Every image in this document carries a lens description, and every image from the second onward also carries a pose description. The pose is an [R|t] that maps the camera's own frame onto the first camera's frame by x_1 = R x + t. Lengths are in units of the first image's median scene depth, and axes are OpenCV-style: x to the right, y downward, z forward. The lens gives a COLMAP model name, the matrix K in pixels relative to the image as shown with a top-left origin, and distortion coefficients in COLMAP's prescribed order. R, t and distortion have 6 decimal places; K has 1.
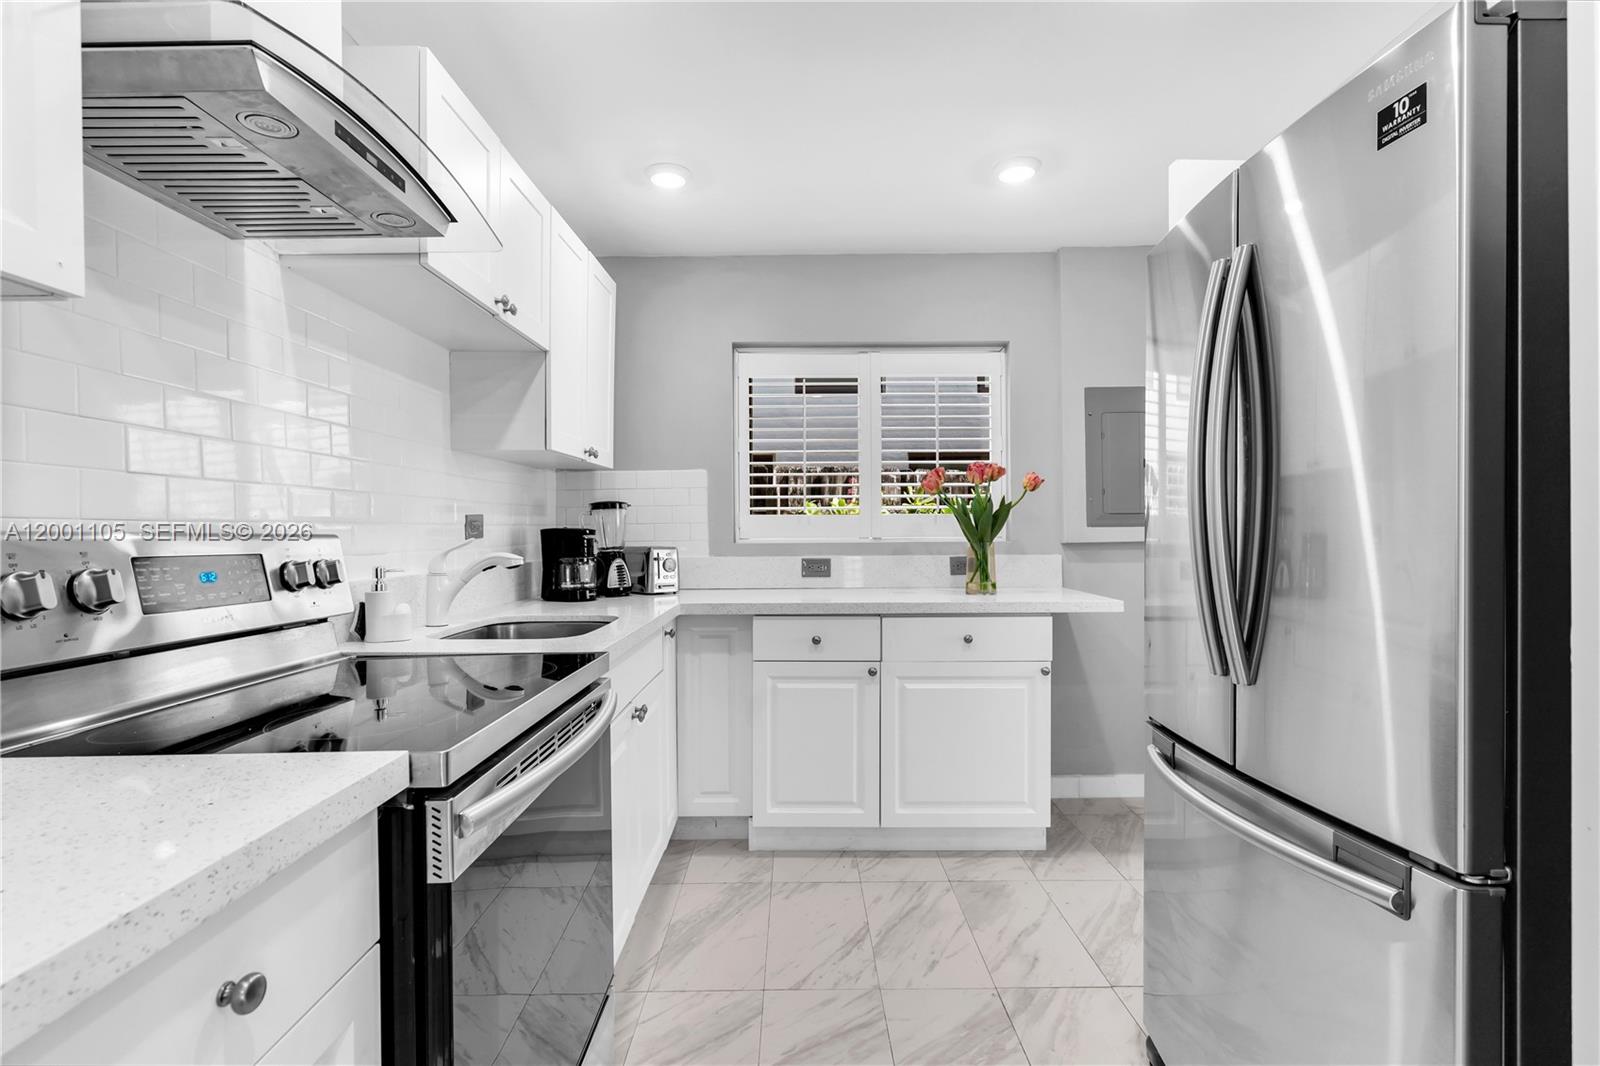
lens RADIAL K [[738.5, 0, 795.5], [0, 738.5, 540.8], [0, 0, 1]] dist [-0.000587, 0.000099]
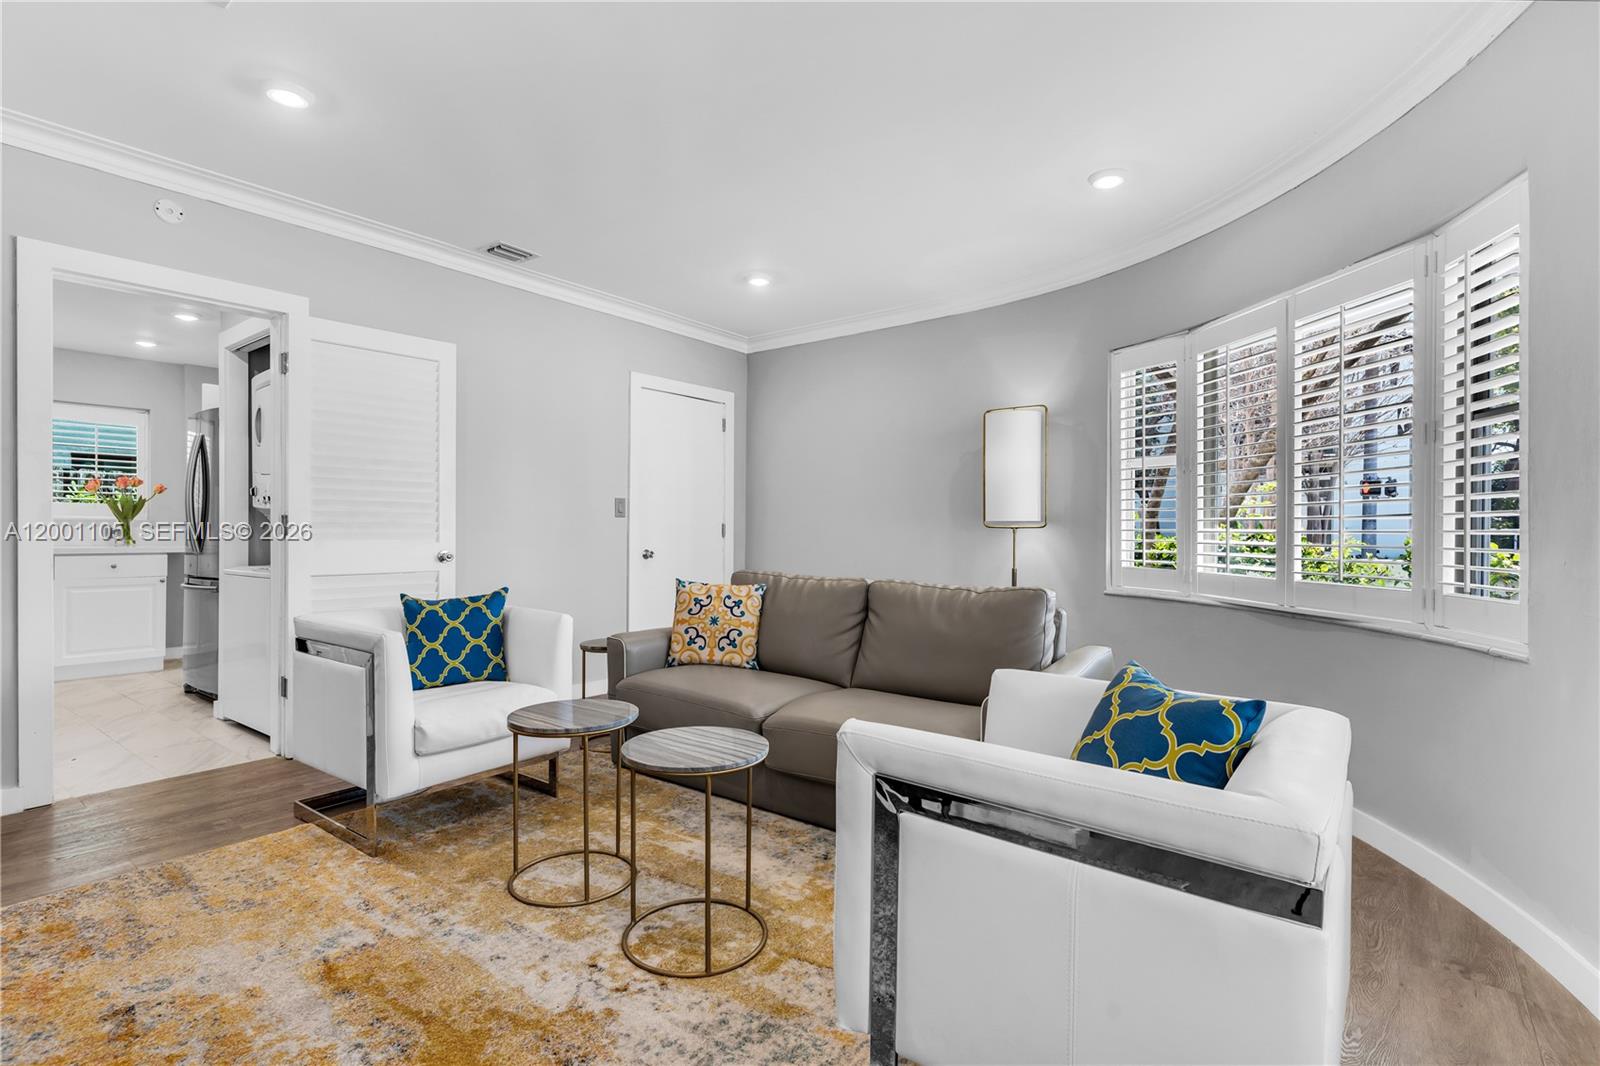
lens RADIAL K [[772.2, 0, 807.6], [0, 772.2, 526.3], [0, 0, 1]] dist [-0.000216, 0.000279]
pose [[0.606413, 0.010595, 0.795079, -0.285678], [0.000570, 0.999905, -0.013759, 0.052754], [-0.795149, 0.008797, 0.606350, -1.731251]]
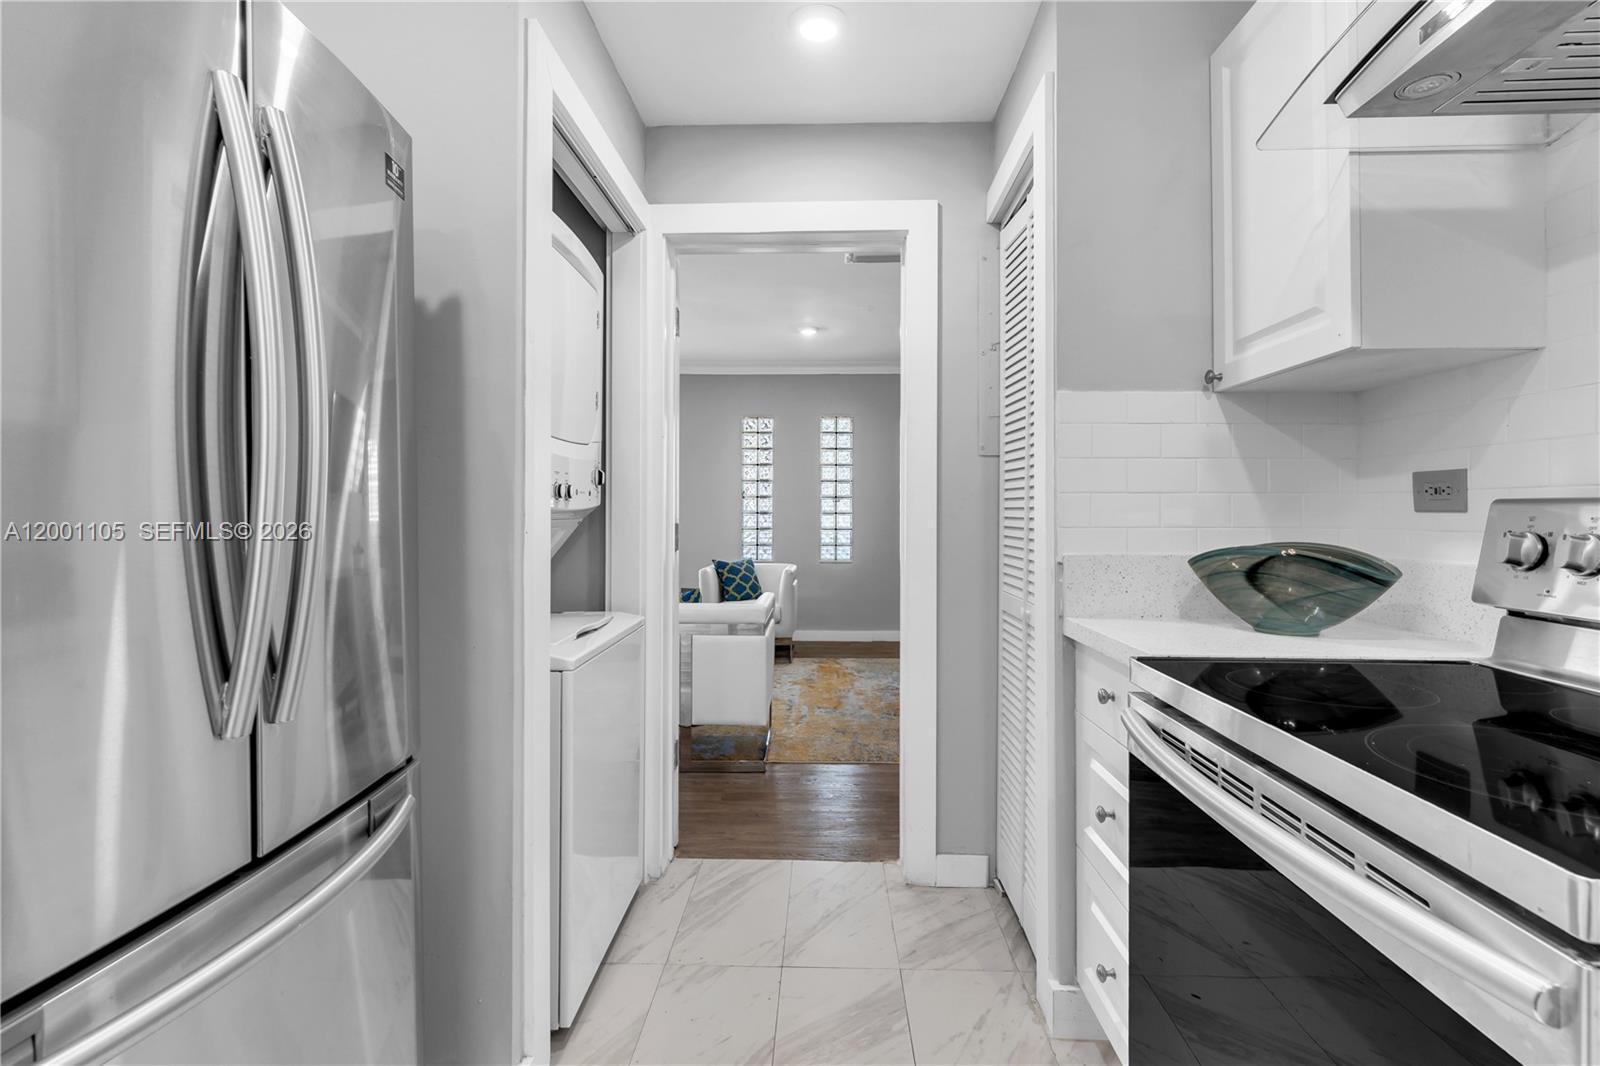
lens RADIAL K [[772.2, 0, 807.6], [0, 772.2, 526.3], [0, 0, 1]] dist [-0.000216, 0.000279]
pose [[-0.999513, 0.010049, 0.029552, 0.037226], [0.010812, 0.999609, 0.025769, -0.004661], [-0.029281, 0.026076, -0.999231, 0.907572]]
